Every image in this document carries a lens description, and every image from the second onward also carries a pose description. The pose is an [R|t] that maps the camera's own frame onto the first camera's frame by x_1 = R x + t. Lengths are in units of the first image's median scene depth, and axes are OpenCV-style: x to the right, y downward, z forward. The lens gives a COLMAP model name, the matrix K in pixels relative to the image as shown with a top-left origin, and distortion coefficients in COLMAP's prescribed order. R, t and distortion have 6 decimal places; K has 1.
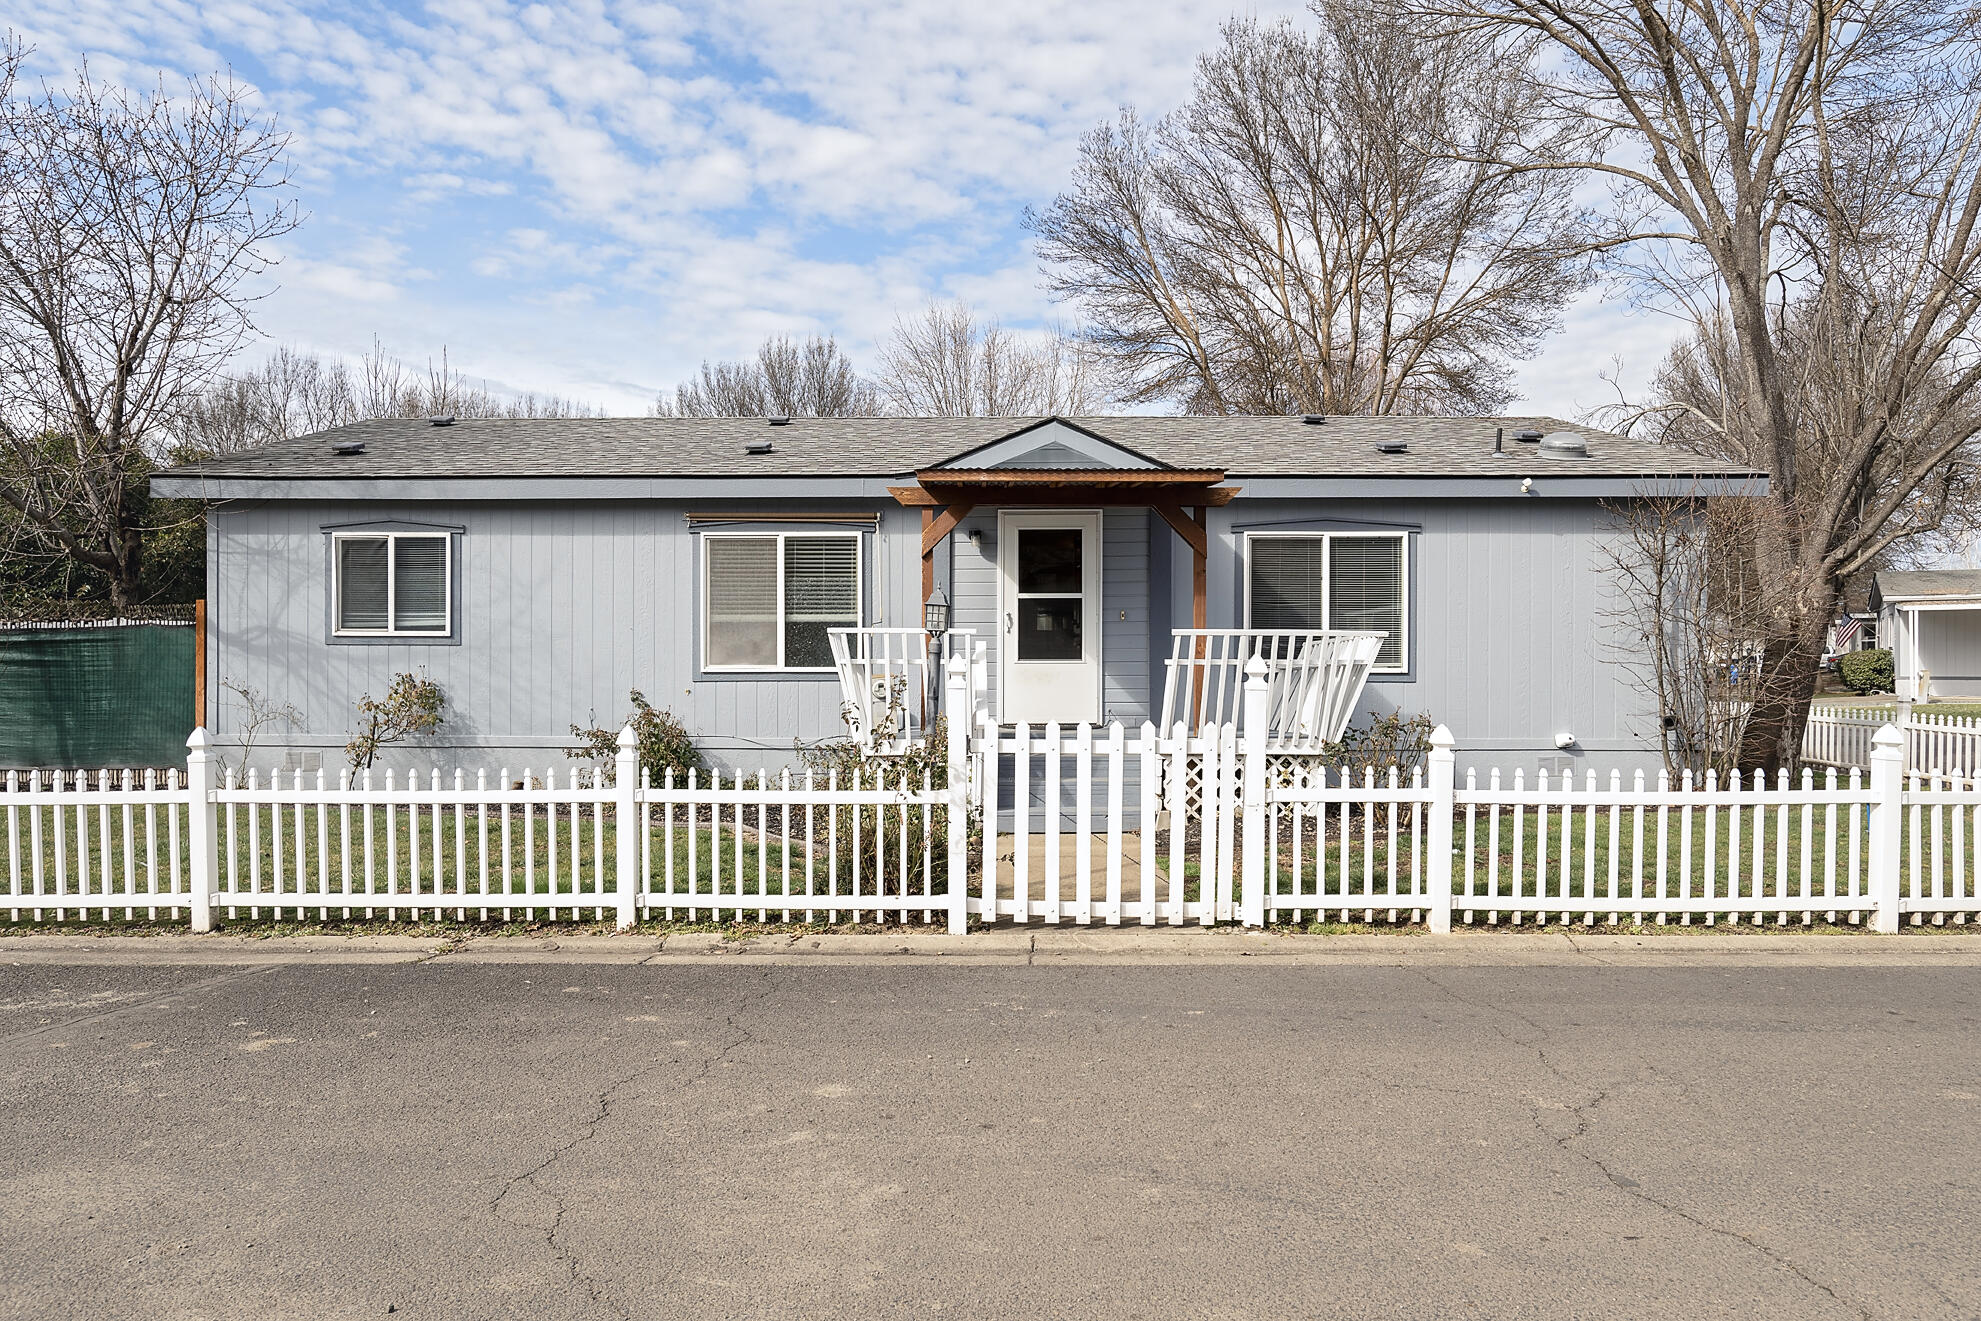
lens RADIAL K [[1249.2, 0, 990.4], [0, 1249.2, 738.9], [0, 0, 1]] dist [-0.012481, 0.004592]
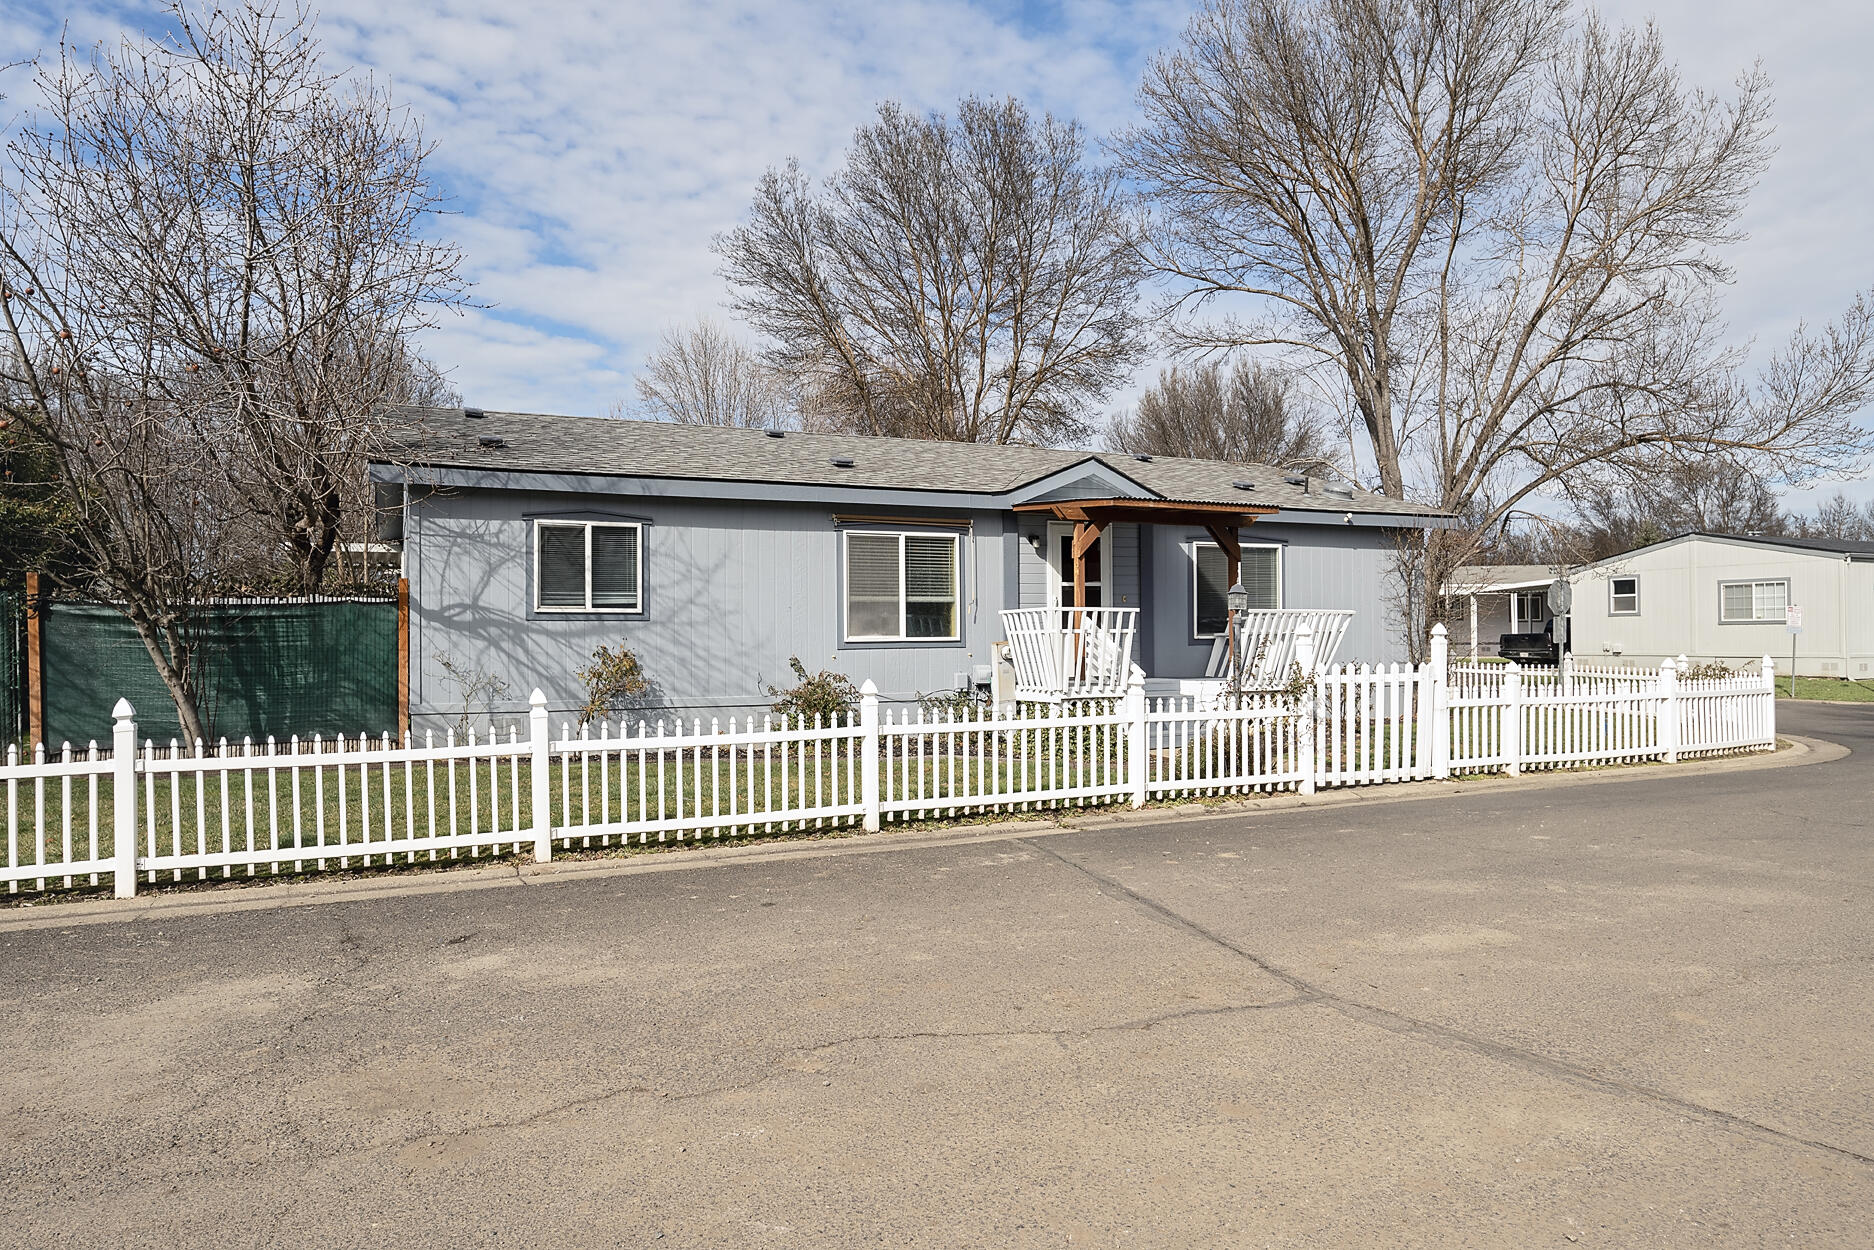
lens RADIAL K [[1181.7, 0, 936.9], [0, 1181.7, 699.1], [0, 0, 1]] dist [-0.012481, 0.004592]
pose [[0.901394, -0.030432, 0.431929, -0.662266], [0.034674, 0.999397, -0.001949, 0.009812], [-0.431609, 0.016733, 0.901906, -0.110872]]
